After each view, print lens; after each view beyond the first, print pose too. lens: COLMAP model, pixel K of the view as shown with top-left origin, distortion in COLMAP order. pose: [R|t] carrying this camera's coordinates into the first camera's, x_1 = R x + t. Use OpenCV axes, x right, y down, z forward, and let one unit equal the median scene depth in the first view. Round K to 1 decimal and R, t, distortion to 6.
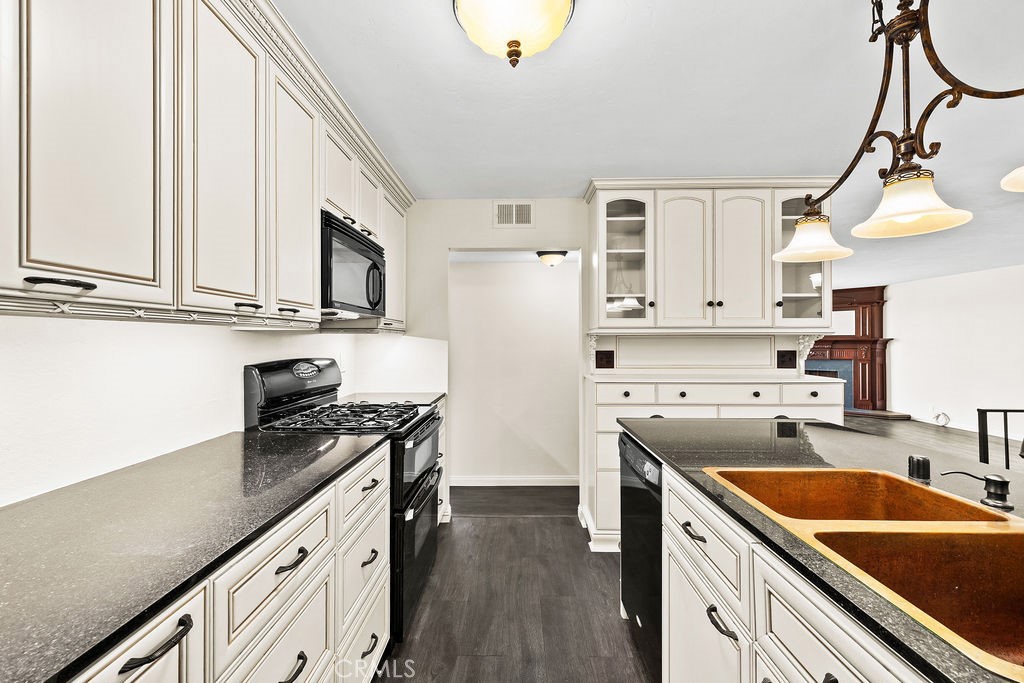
lens RADIAL K [[430.9, 0, 509.6], [0, 430.9, 340.5], [0, 0, 1]] dist [-0.001029, 0.000732]
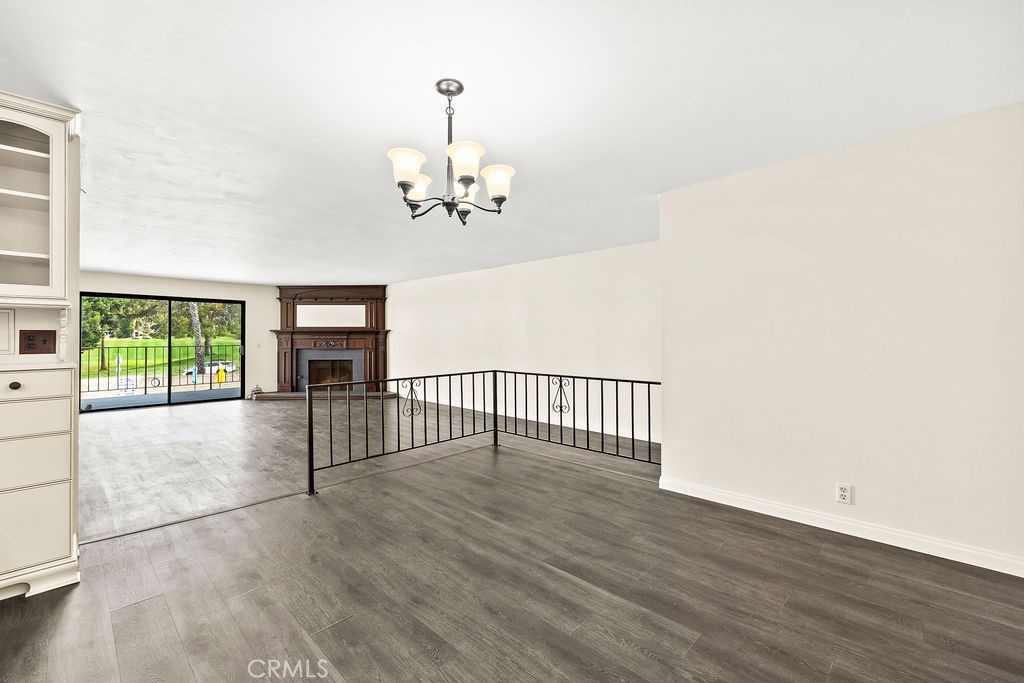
lens RADIAL K [[430.9, 0, 511.2], [0, 430.9, 332.8], [0, 0, 1]] dist [-0.001029, 0.000732]
pose [[0.678498, 0.004074, 0.734591, 0.621954], [0.002684, 0.999964, -0.008024, 0.034863], [-0.734597, 0.007416, 0.678463, -0.112985]]
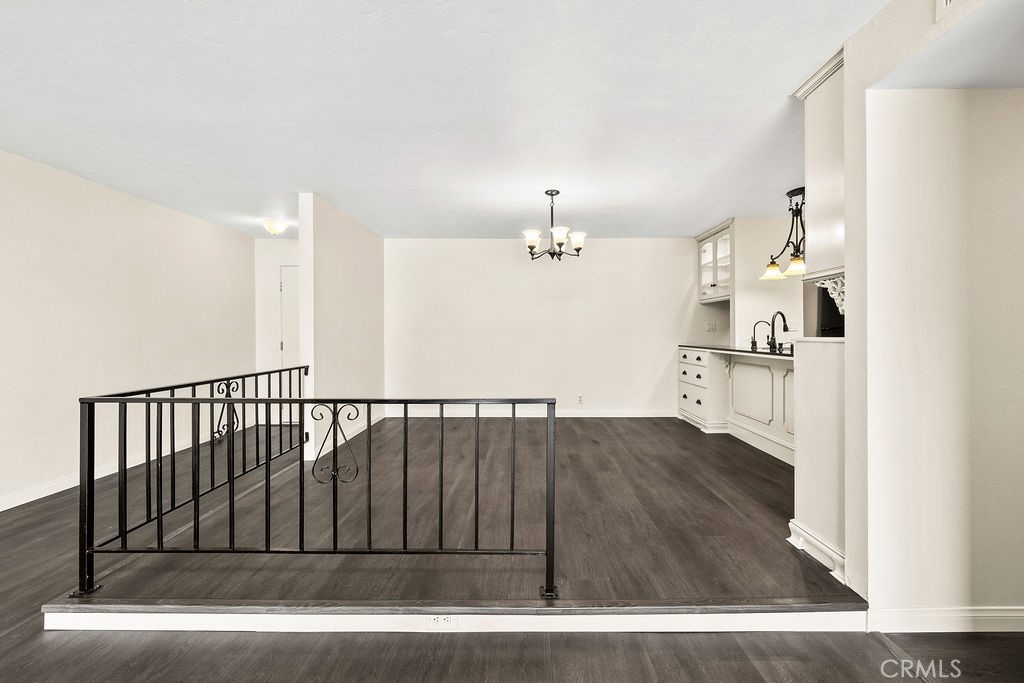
lens RADIAL K [[430.9, 0, 518.0], [0, 430.9, 332.7], [0, 0, 1]] dist [-0.001029, 0.000732]
pose [[-0.999980, 0.006341, -0.000810, 1.106990], [0.006343, 0.999977, -0.002552, 0.067160], [0.000793, -0.002557, -0.999996, 1.549549]]
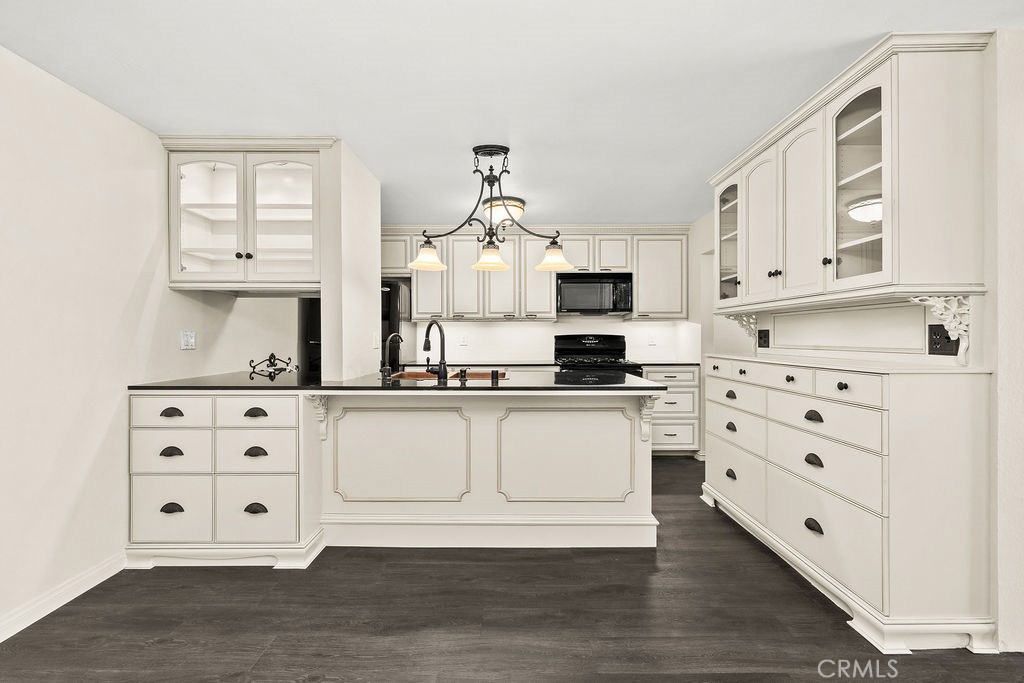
lens RADIAL K [[430.9, 0, 509.7], [0, 430.9, 338.5], [0, 0, 1]] dist [-0.001029, 0.000732]
pose [[0.016374, 0.002519, -0.999863, 1.161554], [0.001468, 0.999996, 0.002544, 0.038540], [0.999865, -0.001509, 0.016371, 0.383875]]
